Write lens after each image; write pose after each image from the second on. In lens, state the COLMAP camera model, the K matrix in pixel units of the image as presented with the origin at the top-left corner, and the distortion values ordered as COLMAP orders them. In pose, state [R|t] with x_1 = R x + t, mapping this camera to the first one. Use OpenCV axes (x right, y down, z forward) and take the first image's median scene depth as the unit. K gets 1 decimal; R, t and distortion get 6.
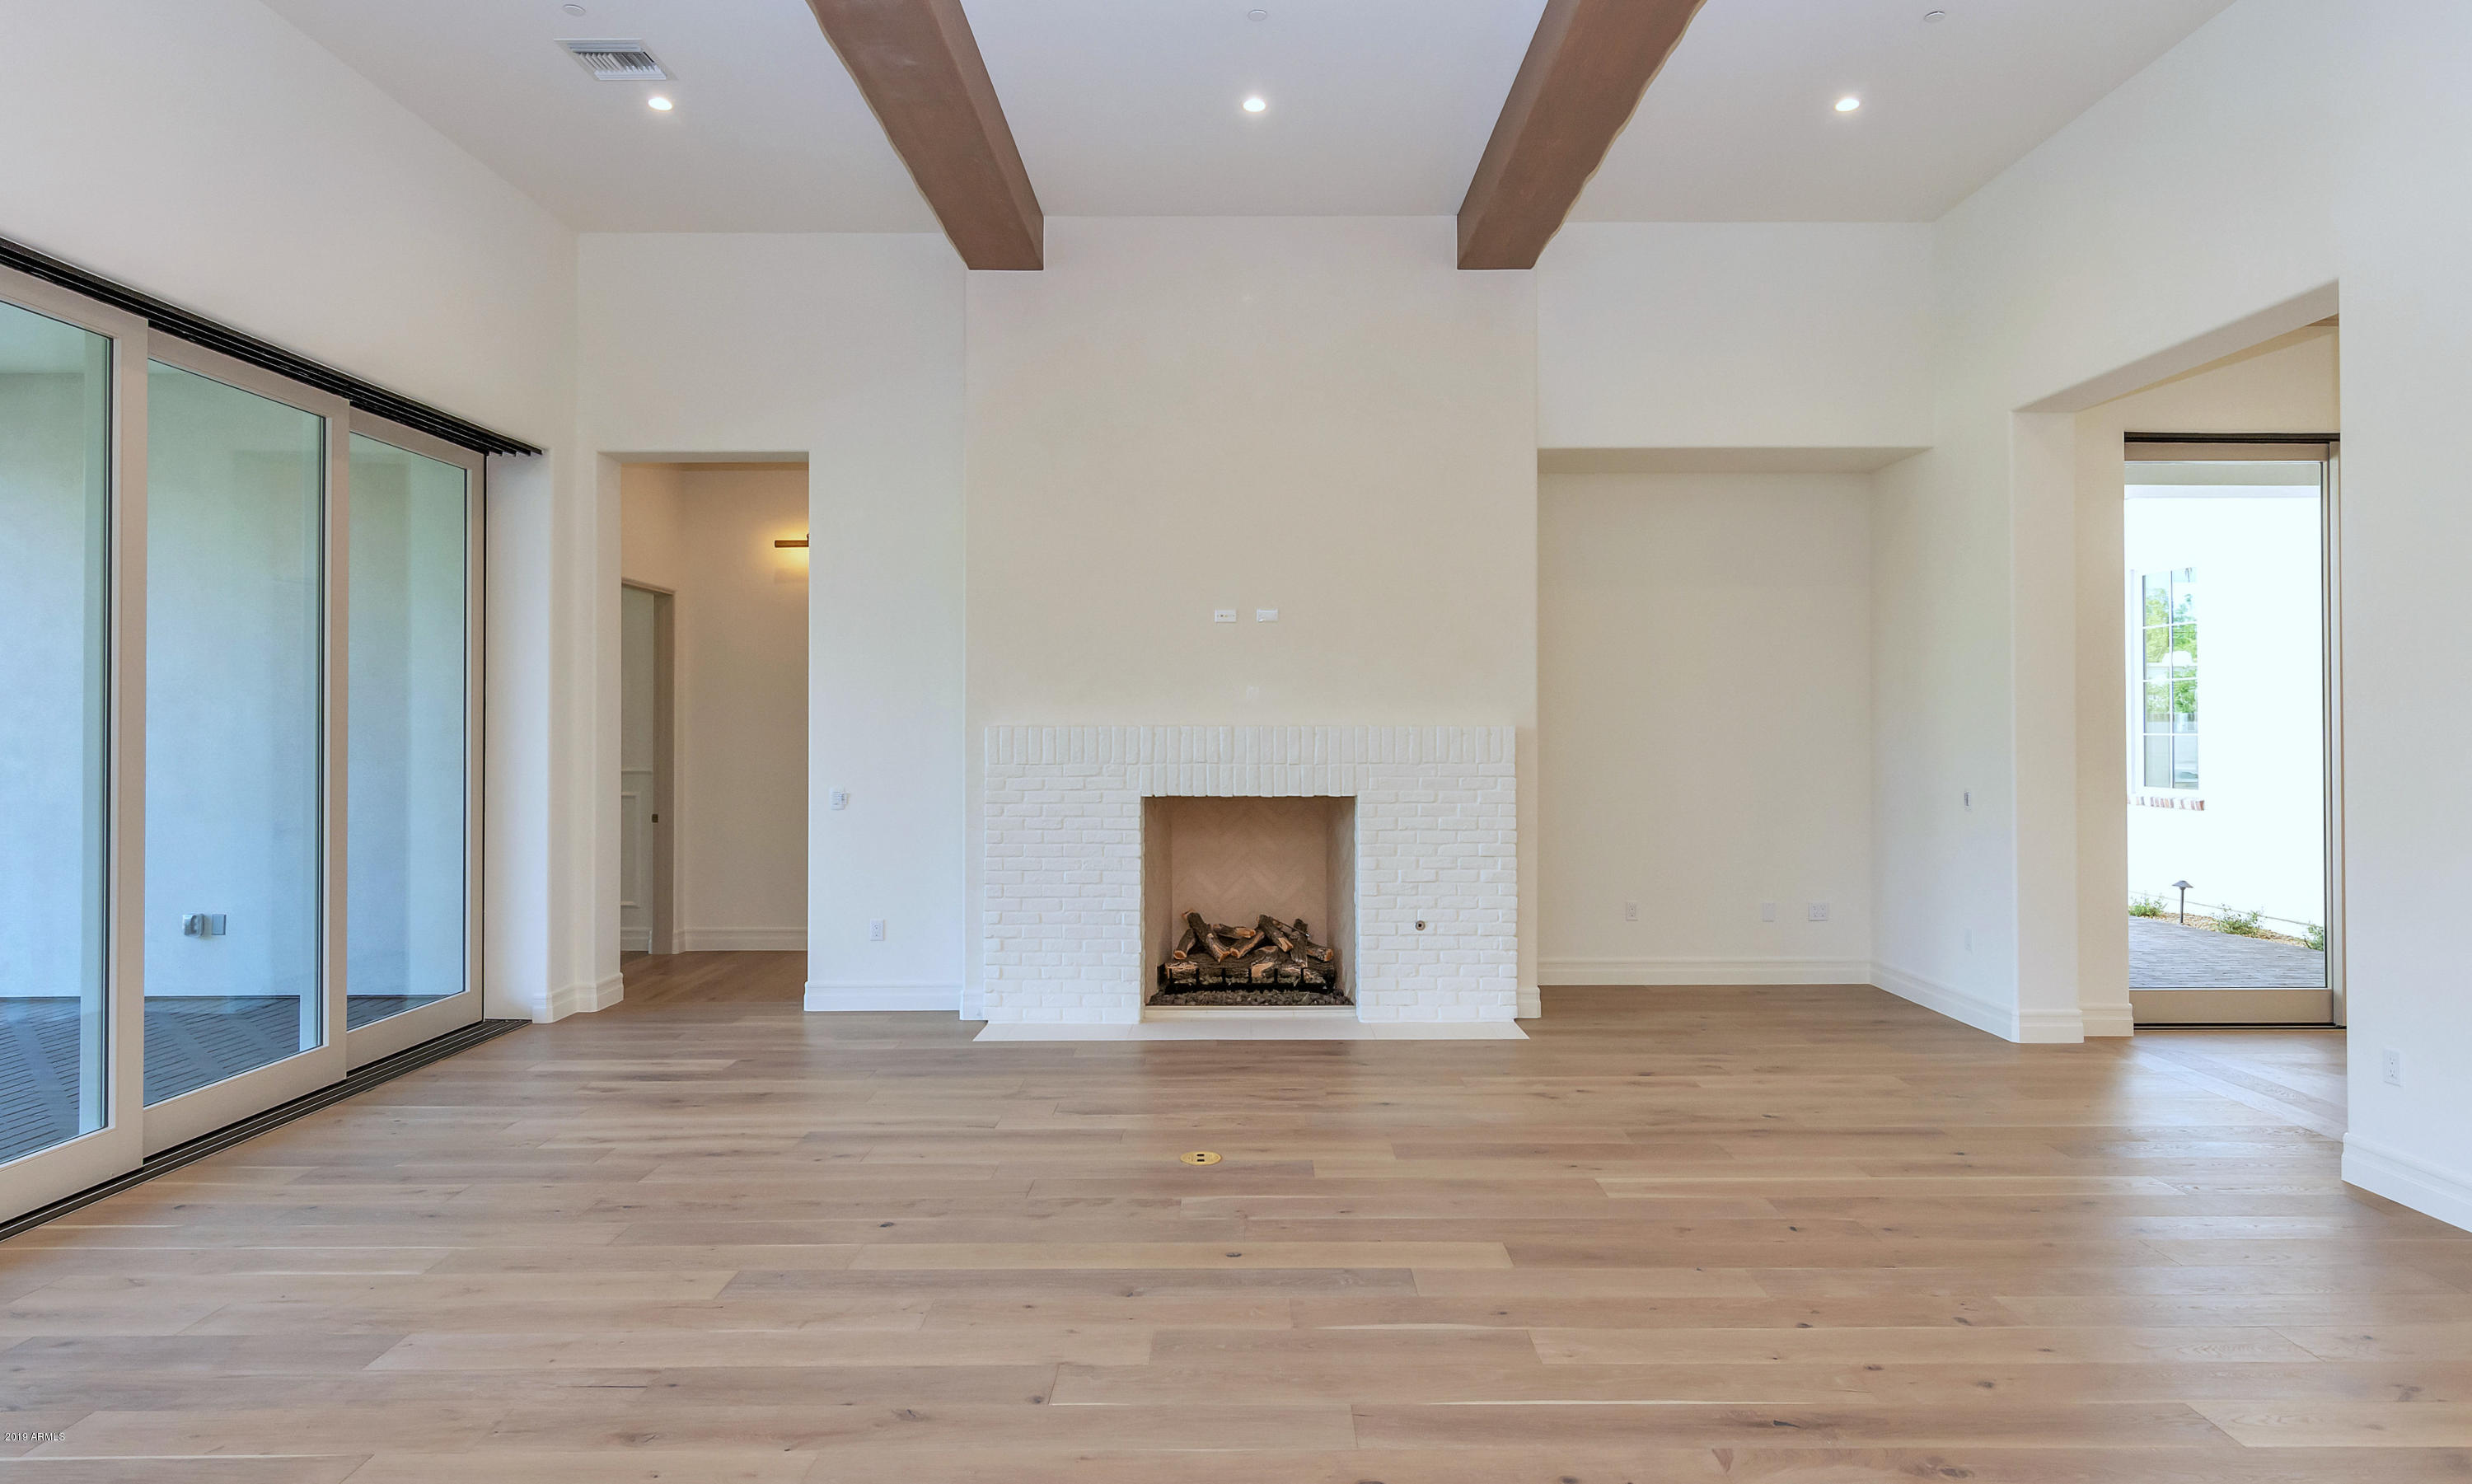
lens RADIAL K [[1390.4, 0, 1217.7], [0, 1390.4, 726.2], [0, 0, 1]] dist [-0.000914, 0.000402]
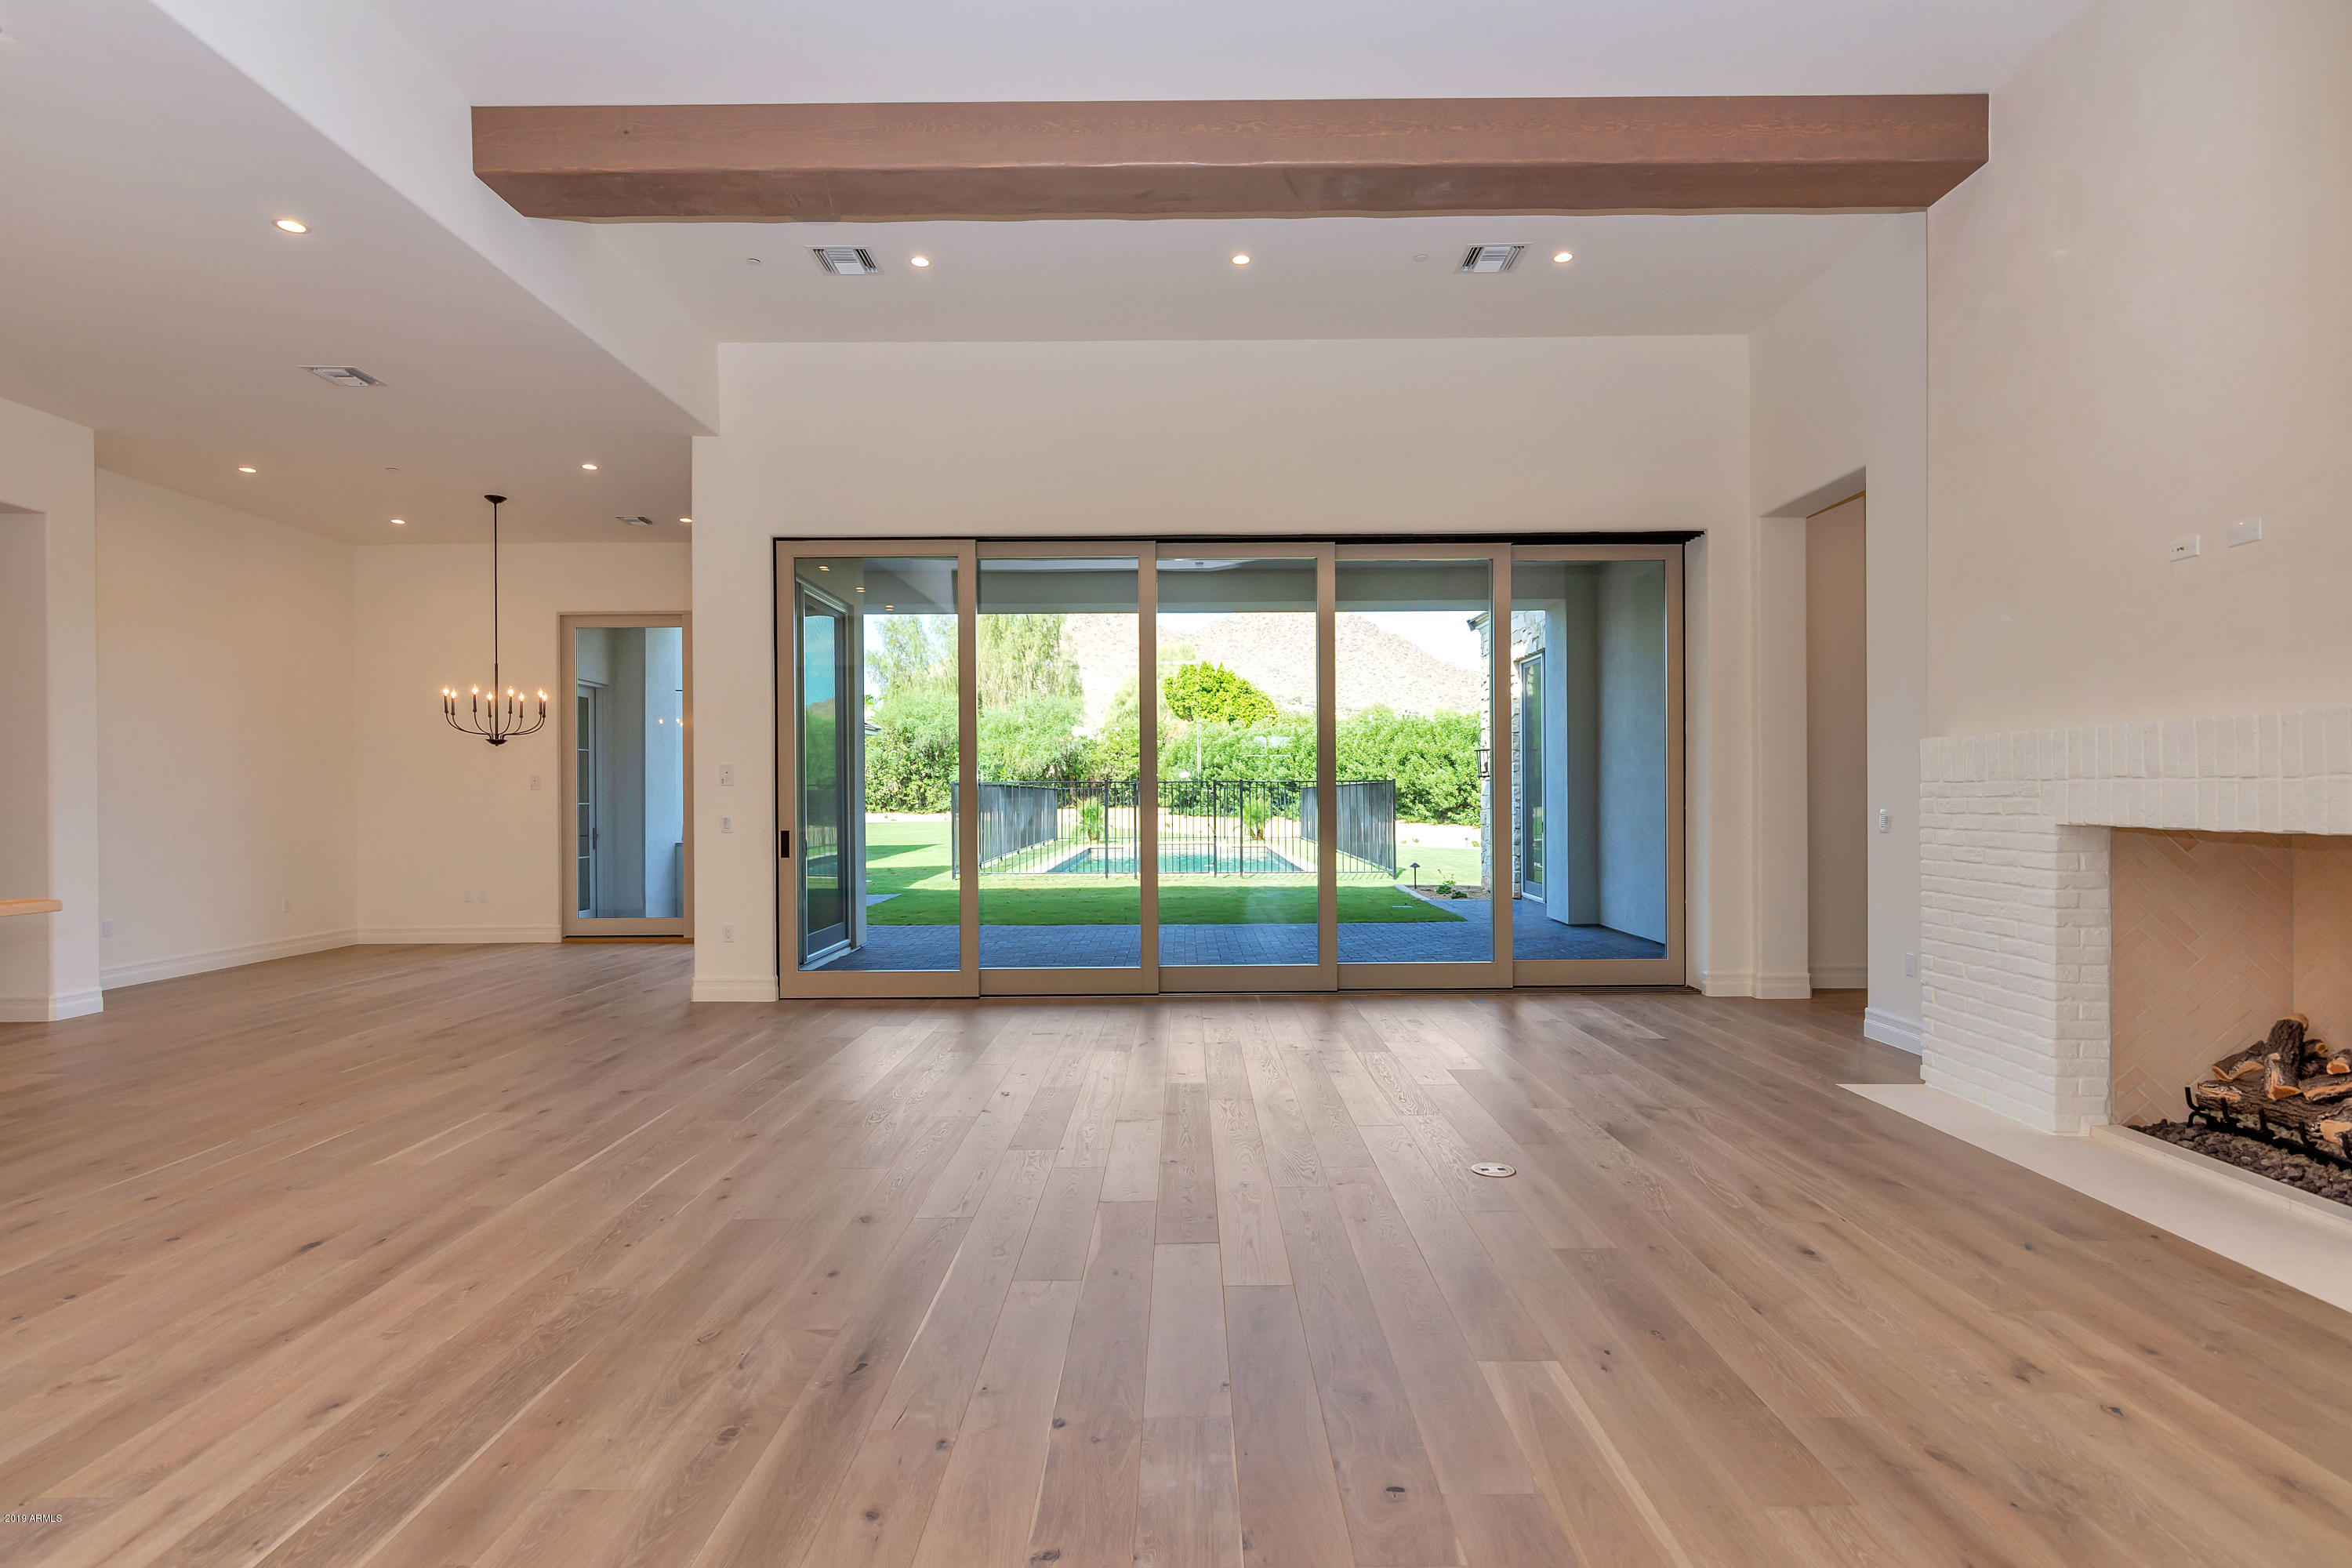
lens RADIAL K [[1173.4, 0, 1180.3], [0, 1173.4, 787.7], [0, 0, 1]] dist [0.004988, 0.001740]
pose [[-0.013631, -0.005802, -0.999890, 0.559342], [0.006685, 0.999960, -0.005894, 0.032049], [0.999885, -0.006765, -0.013592, 0.544911]]
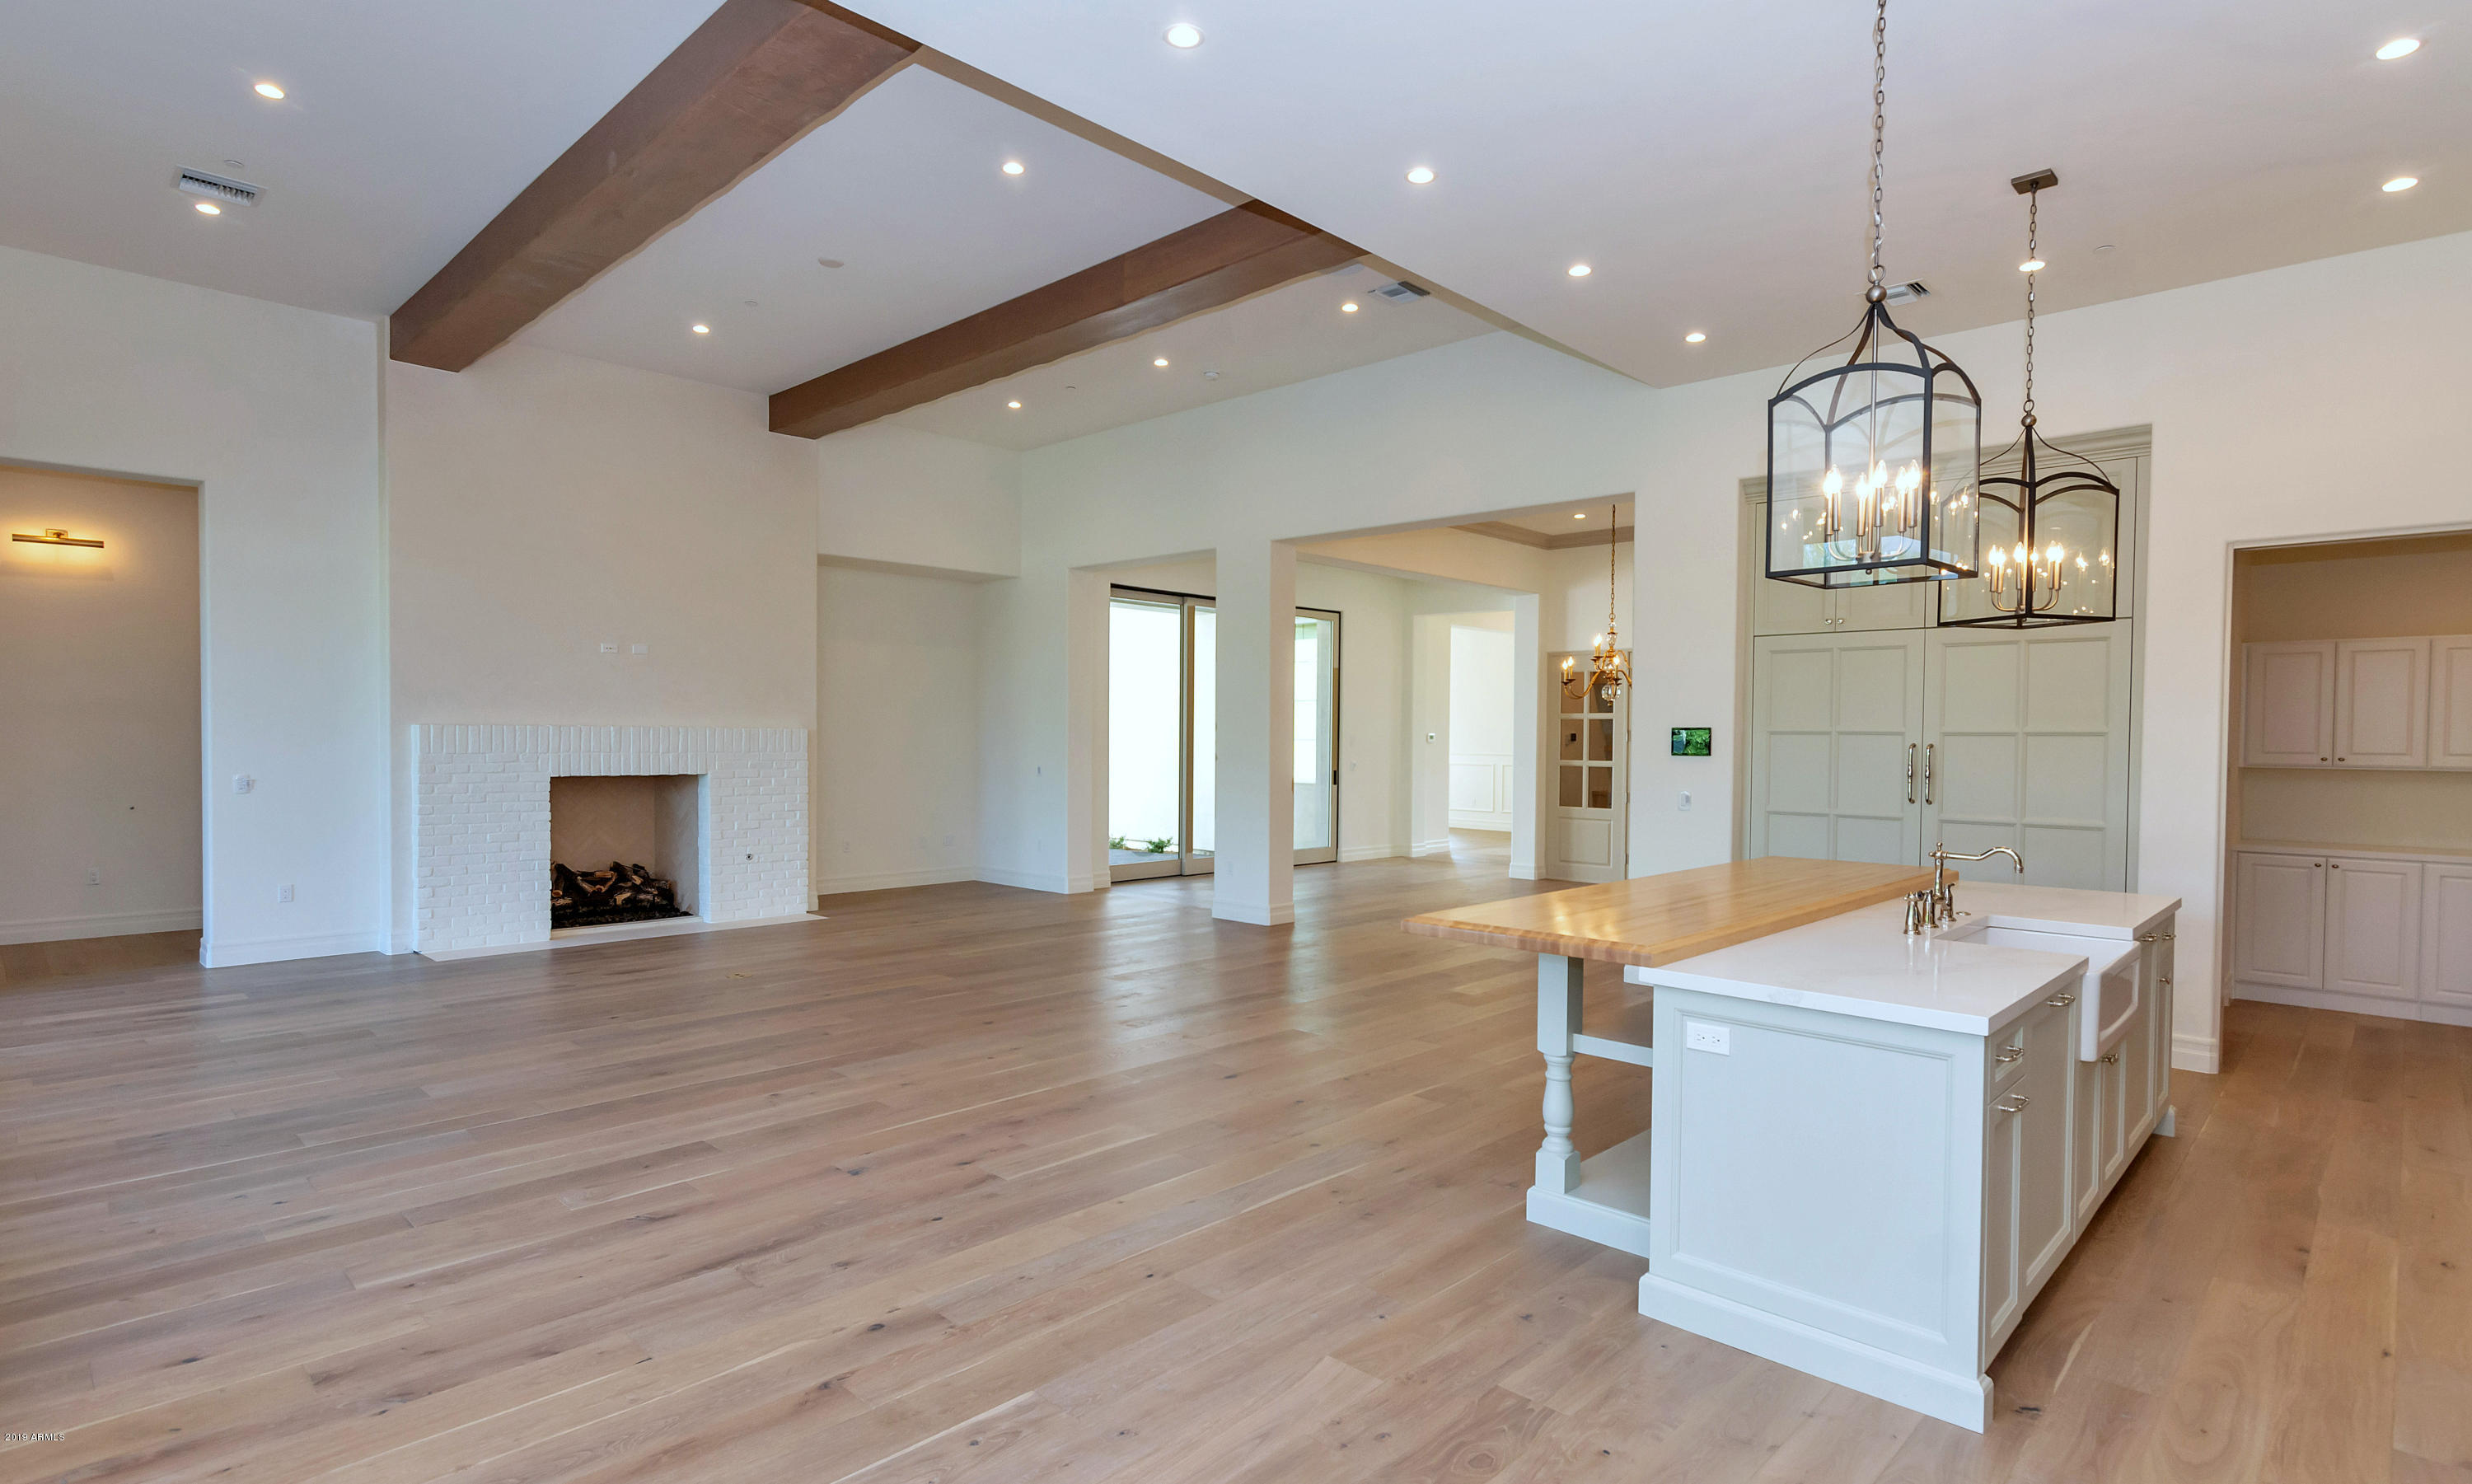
lens RADIAL K [[1238.4, 0, 1254.1], [0, 1238.4, 761.4], [0, 0, 1]] dist [-0.001757, -0.001524]
pose [[0.691113, -0.008879, 0.722692, -0.451235], [-0.007923, 0.999771, 0.019860, 0.005820], [-0.722703, -0.019451, 0.690885, -0.344665]]
